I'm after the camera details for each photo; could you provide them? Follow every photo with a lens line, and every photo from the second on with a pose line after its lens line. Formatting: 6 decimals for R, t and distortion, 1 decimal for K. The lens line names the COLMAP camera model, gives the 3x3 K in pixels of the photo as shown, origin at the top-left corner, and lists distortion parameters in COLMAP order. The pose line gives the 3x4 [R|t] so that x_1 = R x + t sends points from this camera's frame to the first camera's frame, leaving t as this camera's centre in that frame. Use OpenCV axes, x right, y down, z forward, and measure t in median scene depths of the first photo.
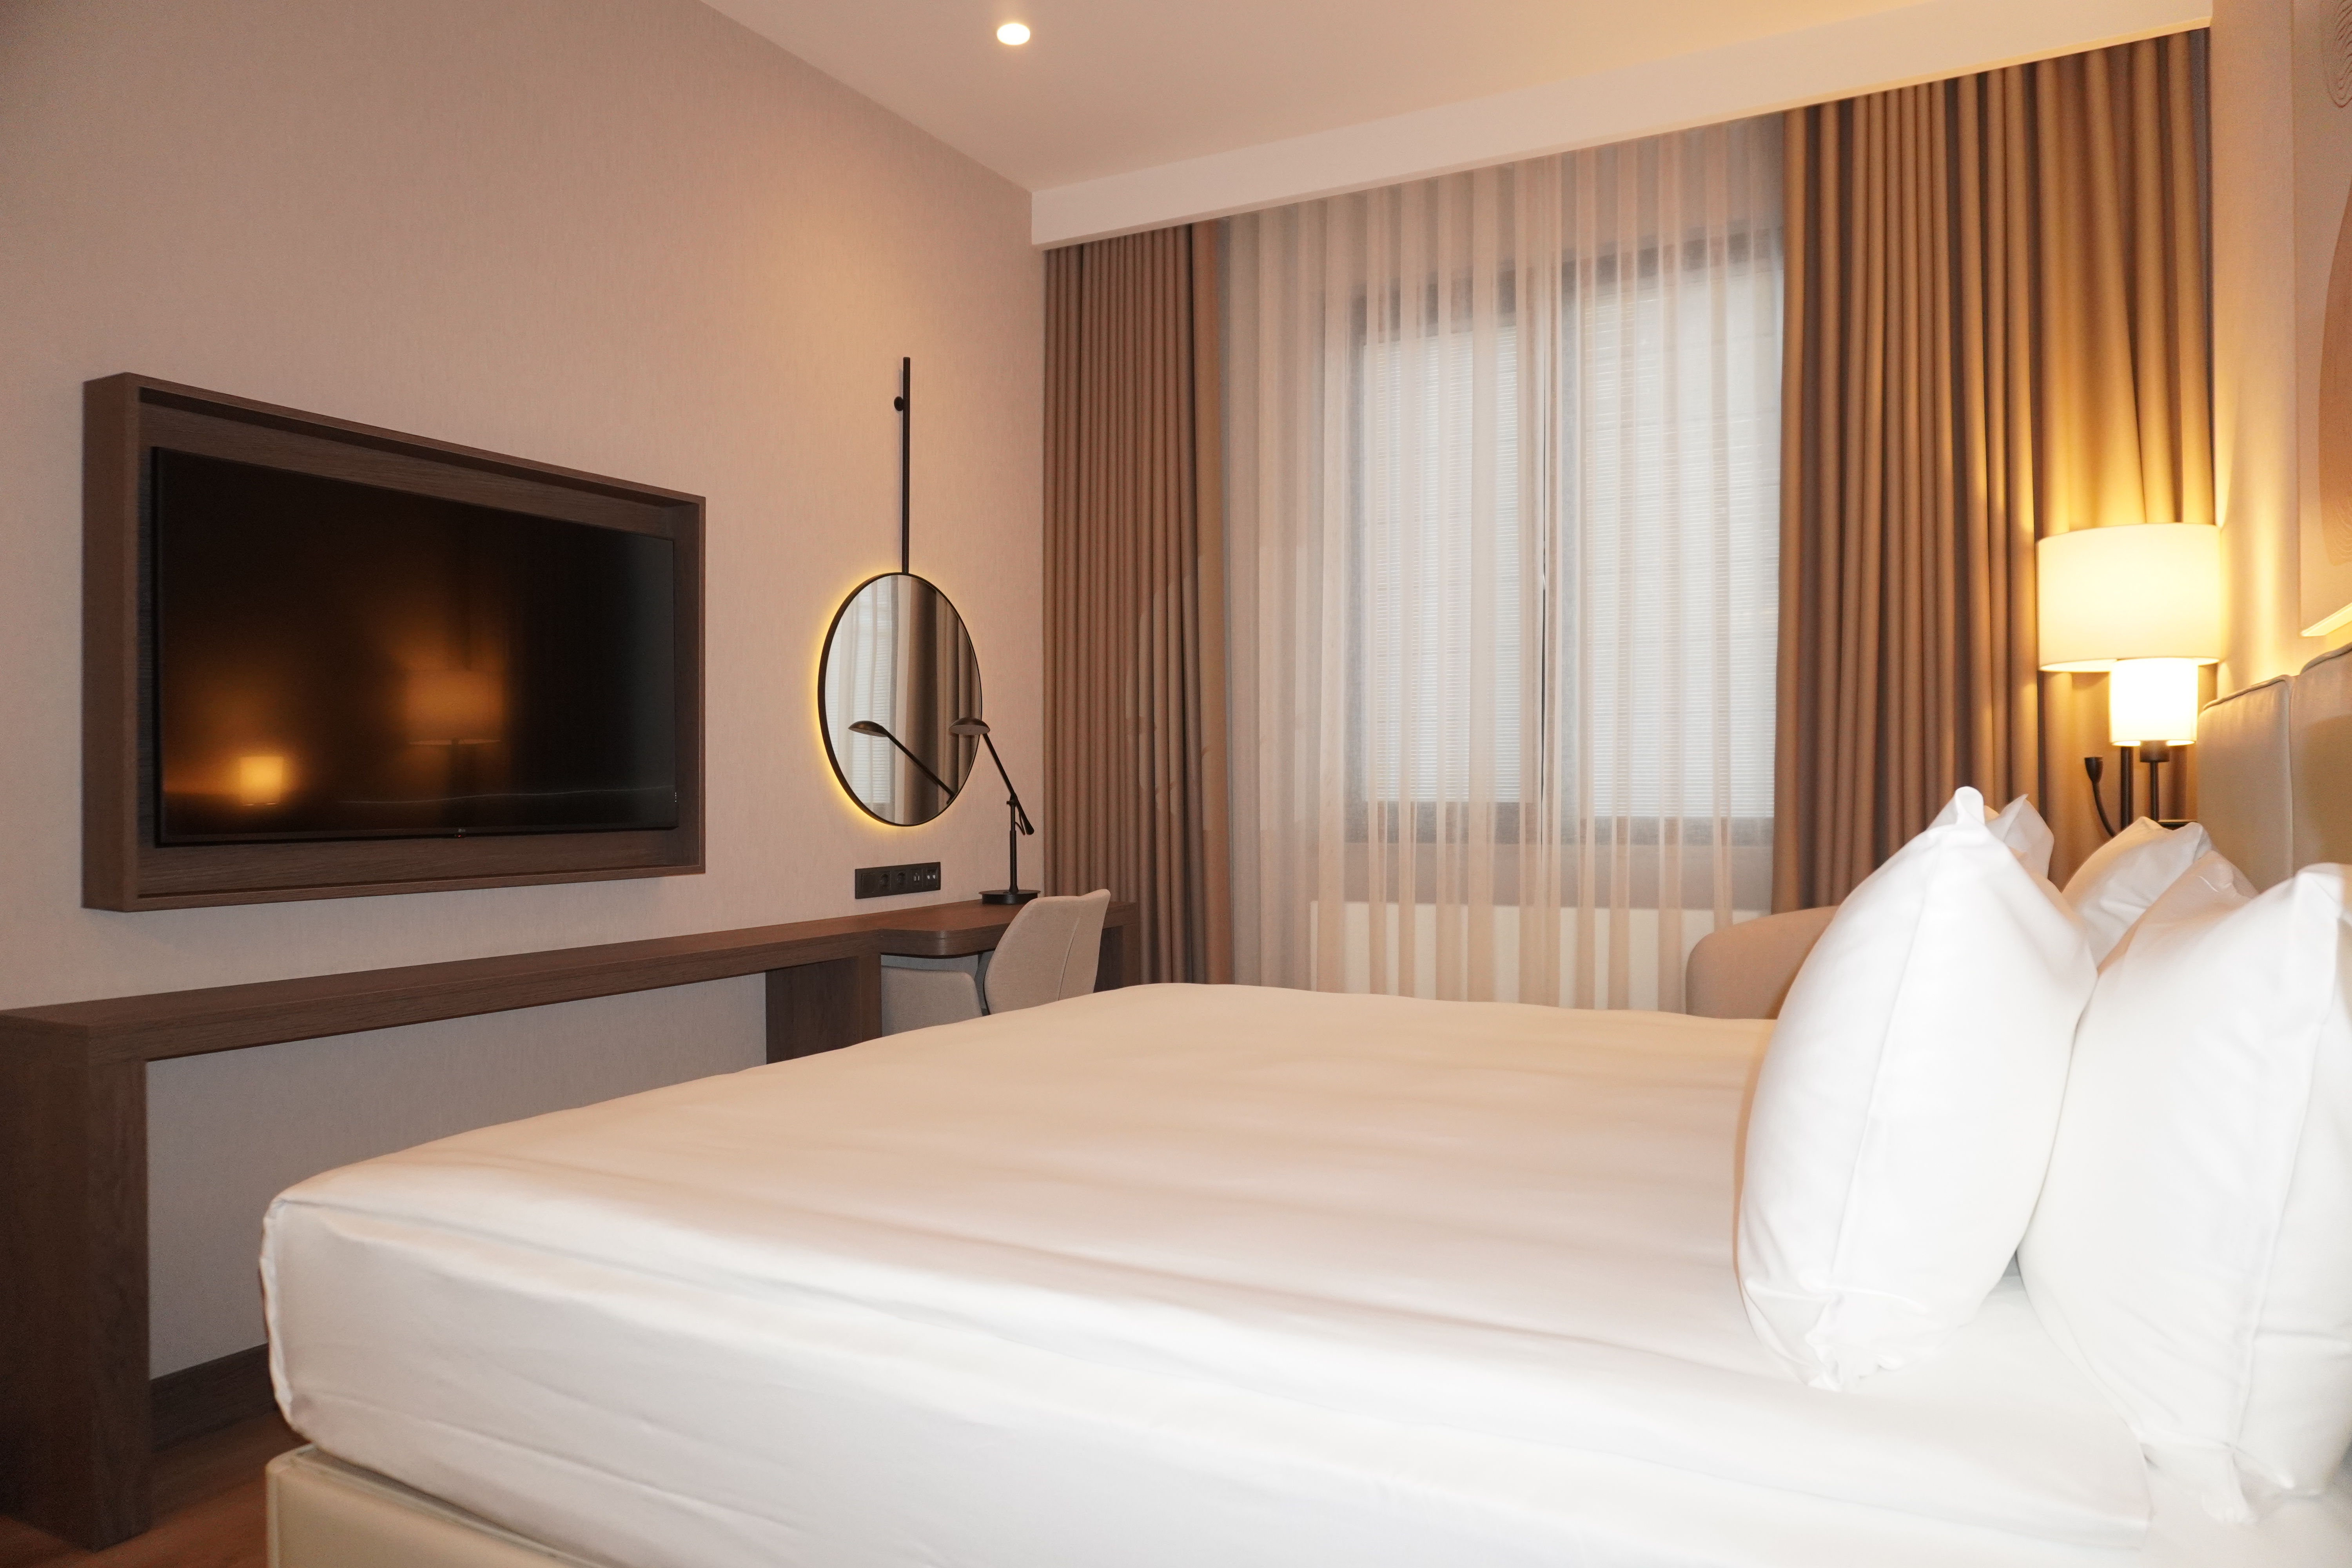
lens RADIAL K [[1614.5, 0, 1176.0], [0, 1614.5, 784.0], [0, 0, 1]] dist [-0.005347, 0.005574]
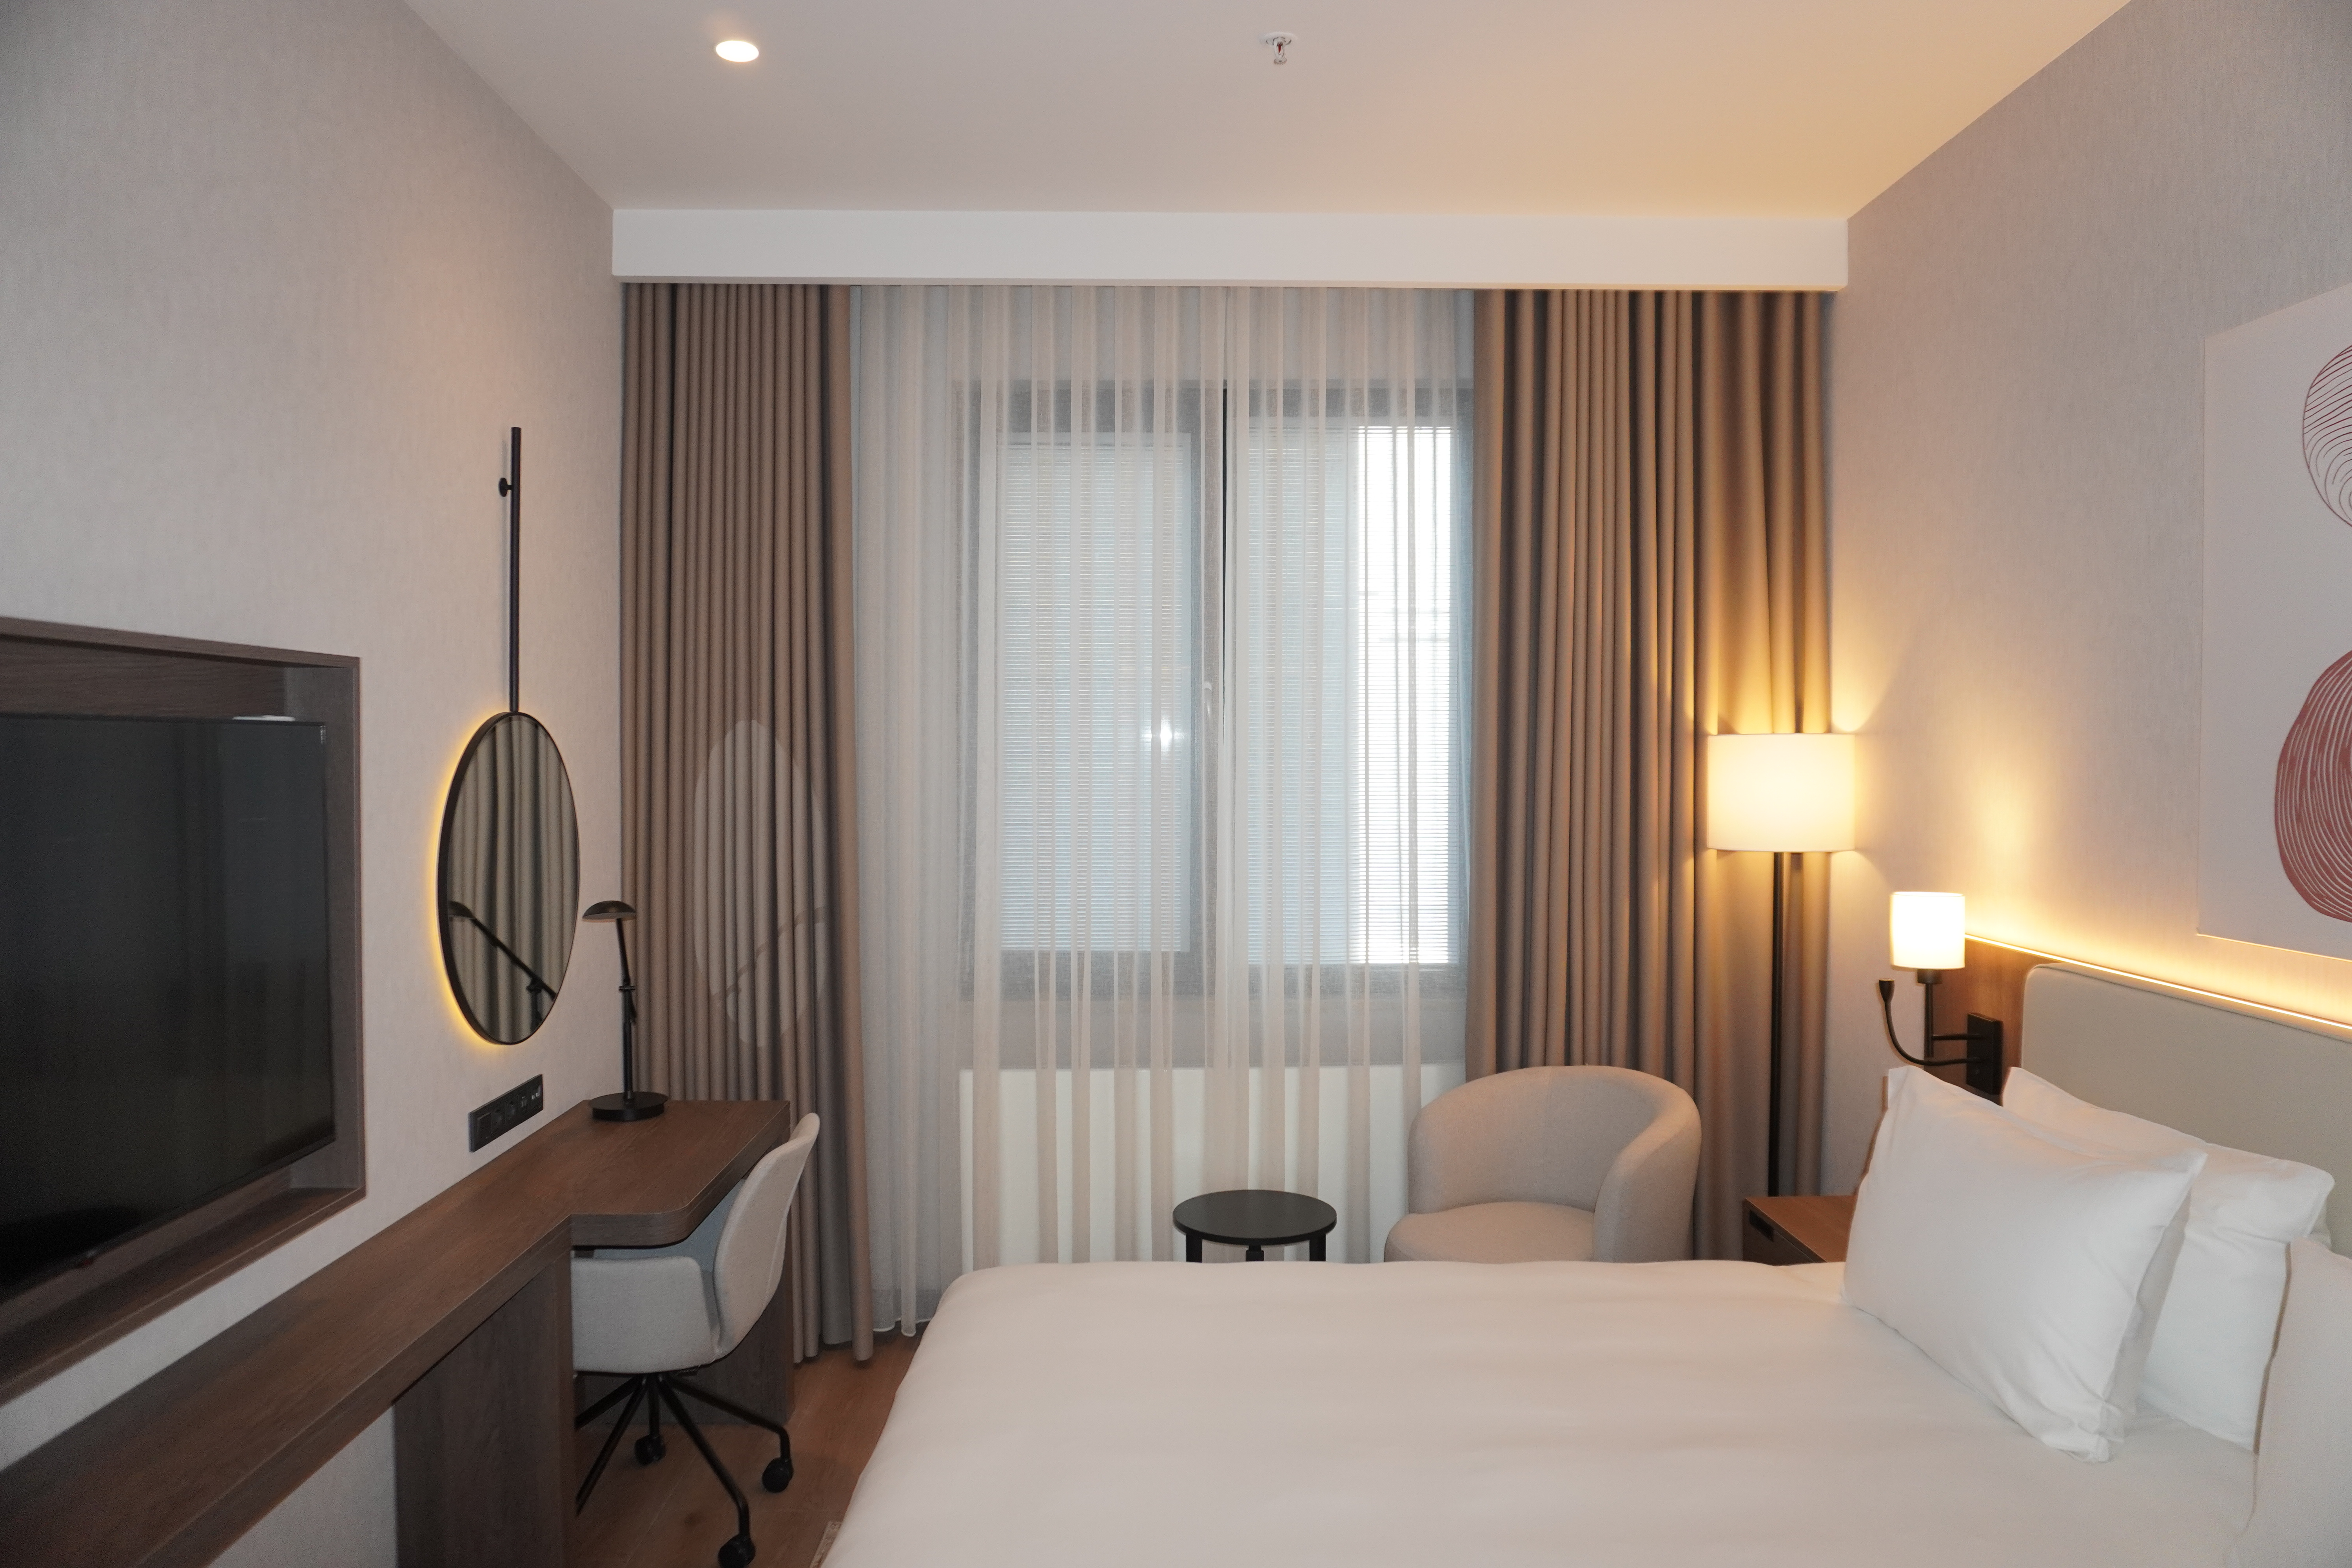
lens RADIAL K [[1590.5, 0, 1176.0], [0, 1590.5, 784.0], [0, 0, 1]] dist [-0.003542, 0.000318]
pose [[0.868977, -0.008725, 0.494776, -0.268056], [-0.005126, 0.999632, 0.026631, -0.117959], [-0.494827, -0.025678, 0.868612, 0.194196]]
